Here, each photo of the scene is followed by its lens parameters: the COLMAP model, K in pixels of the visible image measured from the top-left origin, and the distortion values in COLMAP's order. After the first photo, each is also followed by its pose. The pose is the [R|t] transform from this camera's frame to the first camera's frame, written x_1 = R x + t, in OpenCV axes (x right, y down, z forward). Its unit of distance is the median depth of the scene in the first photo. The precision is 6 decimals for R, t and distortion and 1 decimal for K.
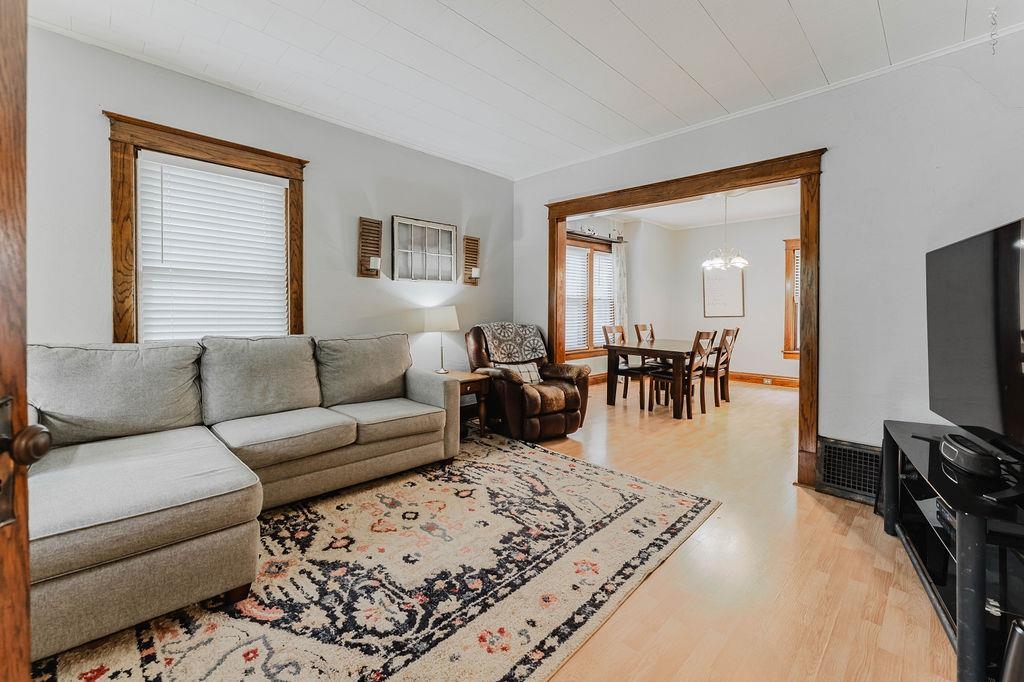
lens RADIAL K [[413.7, 0, 504.4], [0, 413.7, 313.3], [0, 0, 1]] dist [0.001183, -0.000003]
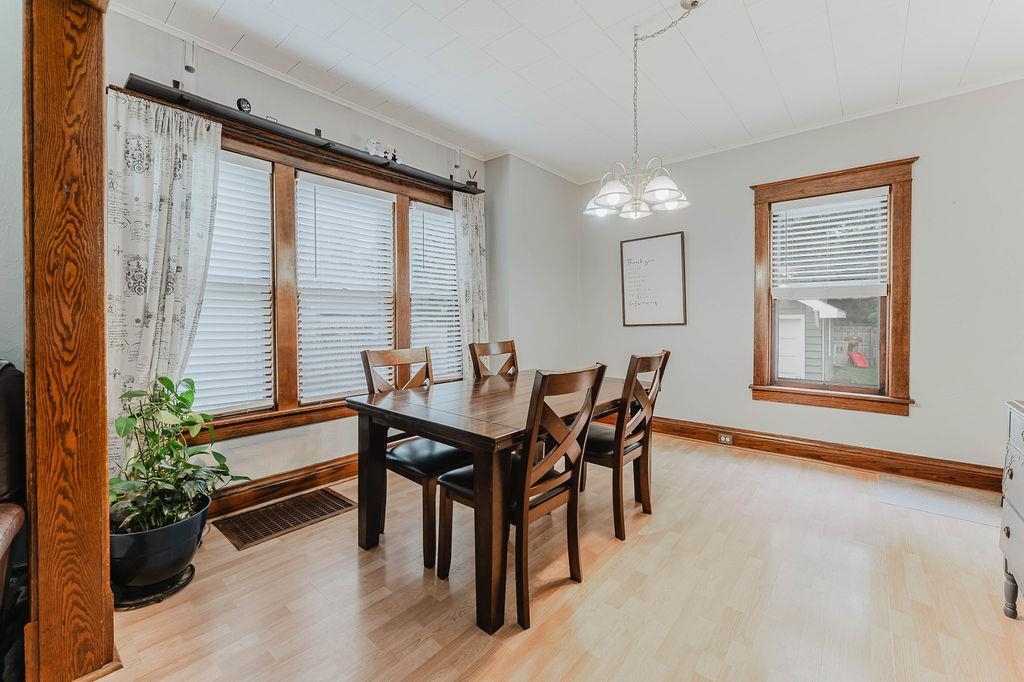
lens RADIAL K [[417.9, 0, 512.8], [0, 417.9, 323.7], [0, 0, 1]] dist [-0.000464, -0.000026]
pose [[0.994283, -0.010018, 0.106304, 0.318095], [0.009408, 0.999936, 0.006245, 0.000914], [-0.106360, -0.005209, 0.994314, 0.514726]]
